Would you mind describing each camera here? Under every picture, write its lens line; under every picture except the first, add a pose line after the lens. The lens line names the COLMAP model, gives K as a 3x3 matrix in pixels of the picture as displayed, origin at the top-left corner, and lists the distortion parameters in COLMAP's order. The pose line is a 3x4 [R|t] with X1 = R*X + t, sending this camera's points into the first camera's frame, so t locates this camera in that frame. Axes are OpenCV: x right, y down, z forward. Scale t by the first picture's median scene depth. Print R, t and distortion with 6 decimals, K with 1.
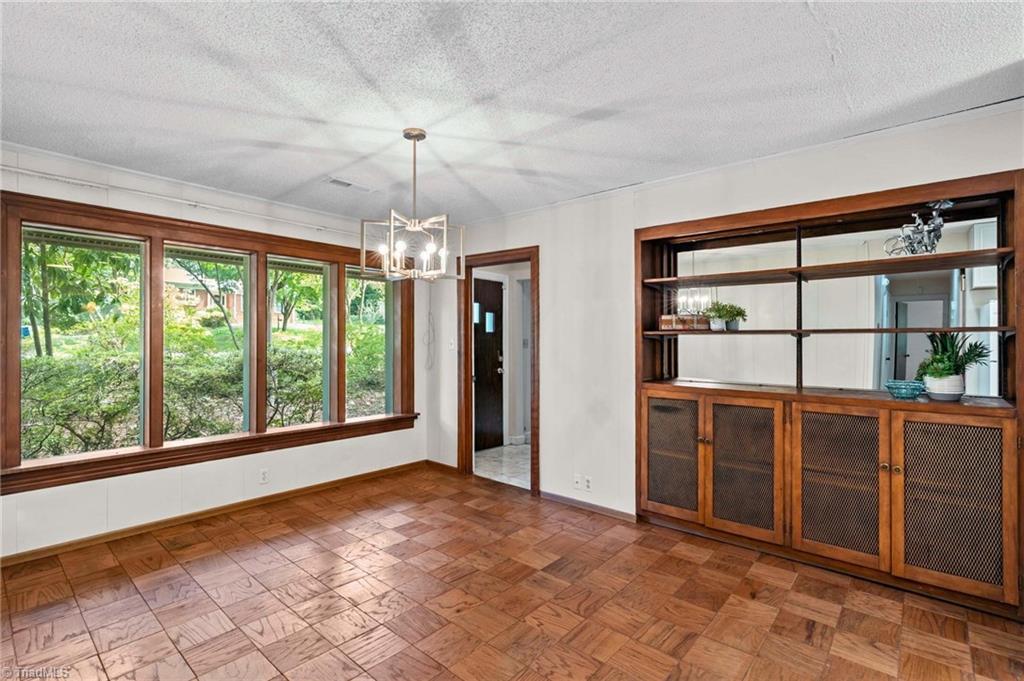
lens RADIAL K [[468.6, 0, 512.9], [0, 468.6, 338.5], [0, 0, 1]] dist [-0.004147, 0.000793]
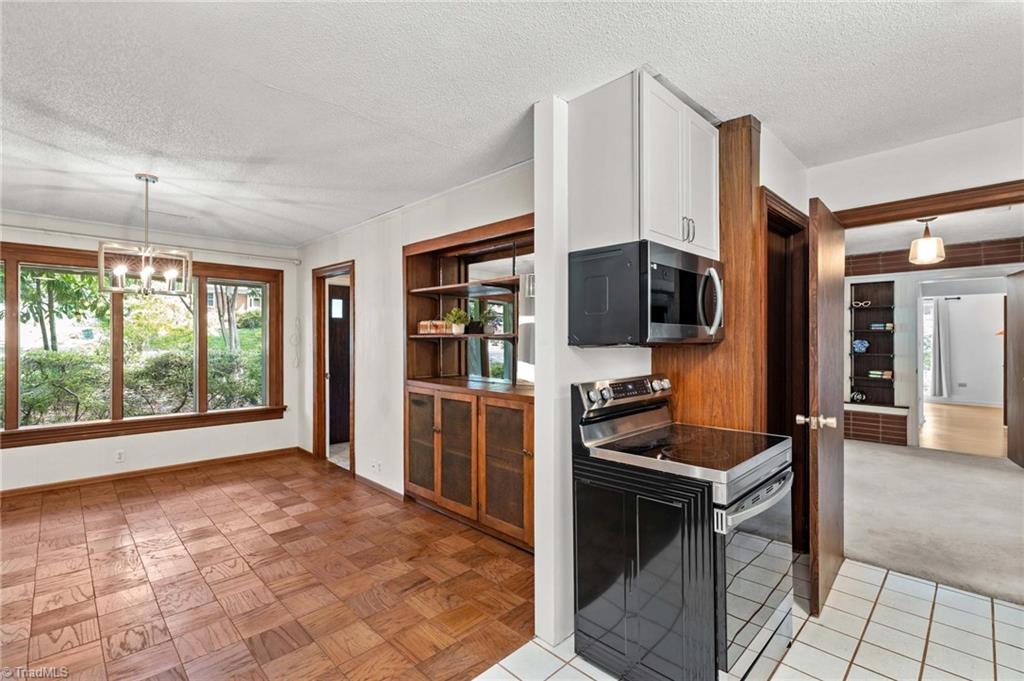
lens RADIAL K [[468.6, 0, 518.7], [0, 468.6, 338.0], [0, 0, 1]] dist [-0.004147, 0.000793]
pose [[0.997130, -0.002399, -0.075670, 0.725170], [0.002975, 0.999967, 0.007501, -0.016617], [0.075650, -0.007705, 0.997105, -0.133566]]
